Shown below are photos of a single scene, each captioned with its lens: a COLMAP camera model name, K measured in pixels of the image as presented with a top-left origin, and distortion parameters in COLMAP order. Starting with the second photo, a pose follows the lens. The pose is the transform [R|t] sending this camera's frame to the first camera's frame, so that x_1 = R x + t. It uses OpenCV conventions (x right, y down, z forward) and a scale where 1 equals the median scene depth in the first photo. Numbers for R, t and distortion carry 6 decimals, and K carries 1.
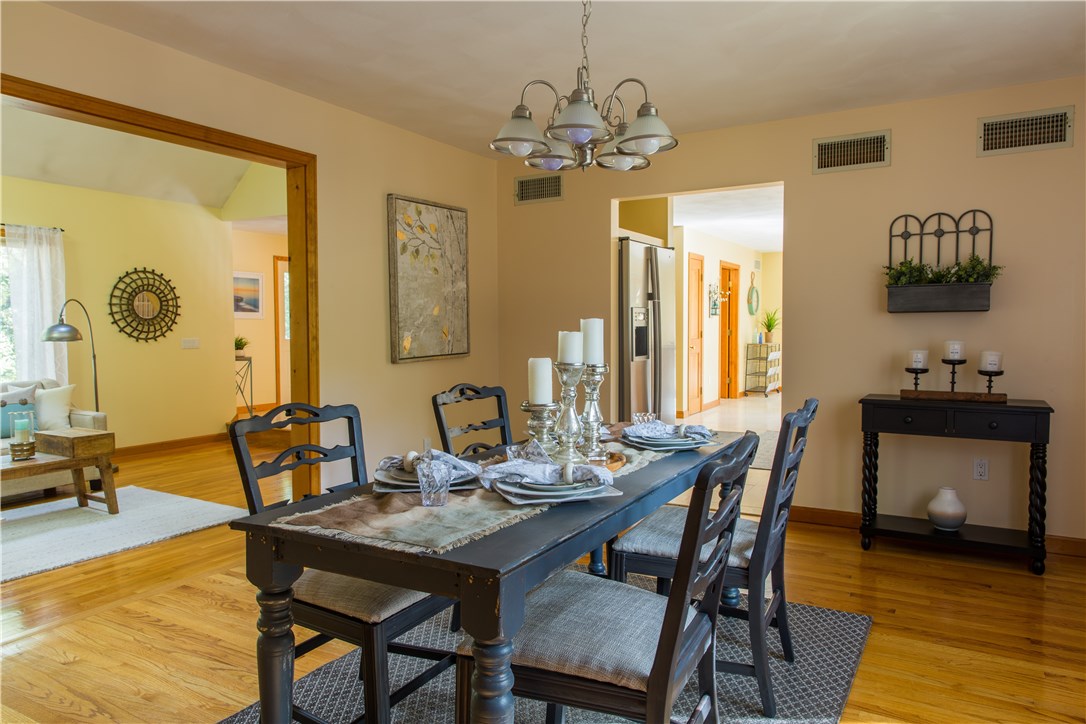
lens RADIAL K [[740.5, 0, 543.0], [0, 740.5, 362.0], [0, 0, 1]] dist [0.008936, -0.002856]
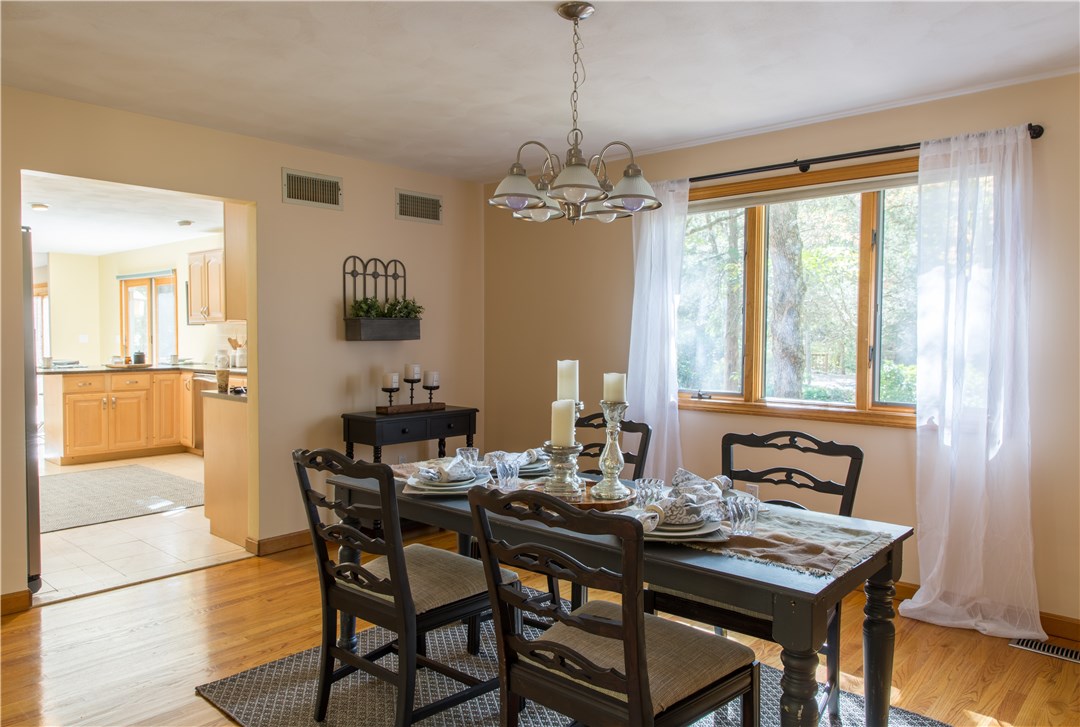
lens RADIAL K [[738.1, 0, 540.0], [0, 738.1, 363.5], [0, 0, 1]] dist [-0.001628, -0.002151]
pose [[0.205959, -0.033958, 0.977971, -0.582281], [0.040755, 0.998828, 0.026099, -0.049489], [-0.977711, 0.034481, 0.207102, 0.487007]]
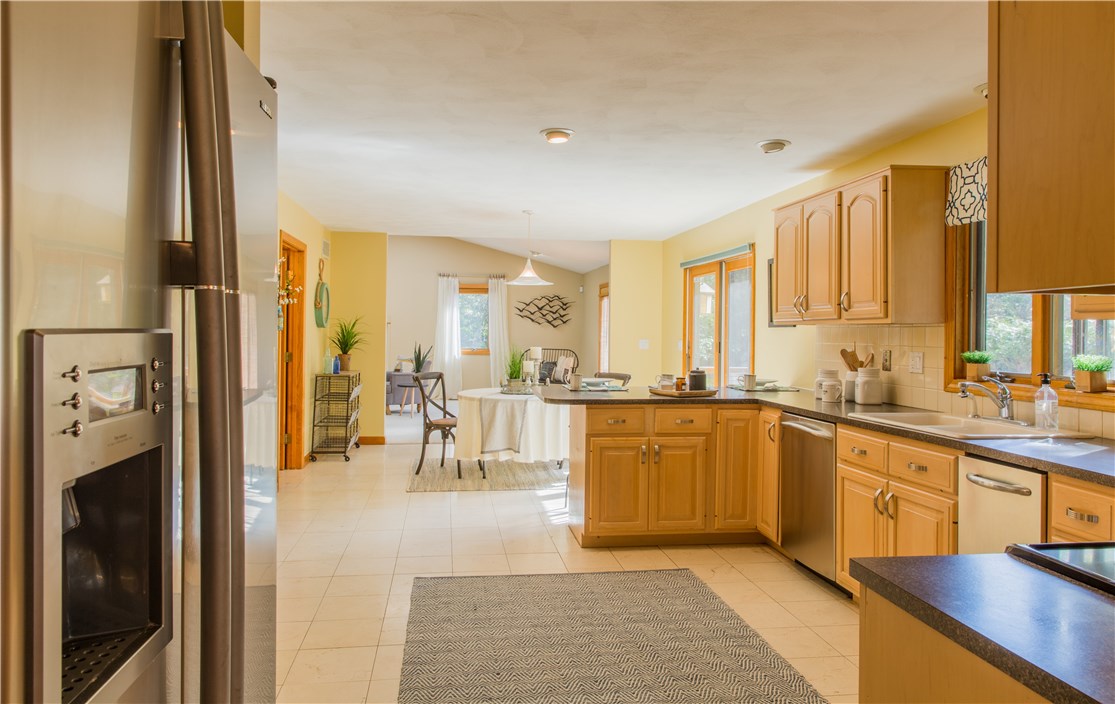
lens RADIAL K [[755.1, 0, 558.8], [0, 755.1, 334.1], [0, 0, 1]] dist [0.005145, 0.000645]
pose [[0.788572, 0.011989, 0.614825, 0.141357], [0.015207, 0.999124, -0.038987, -0.084809], [-0.614754, 0.040094, 0.787699, 1.069125]]
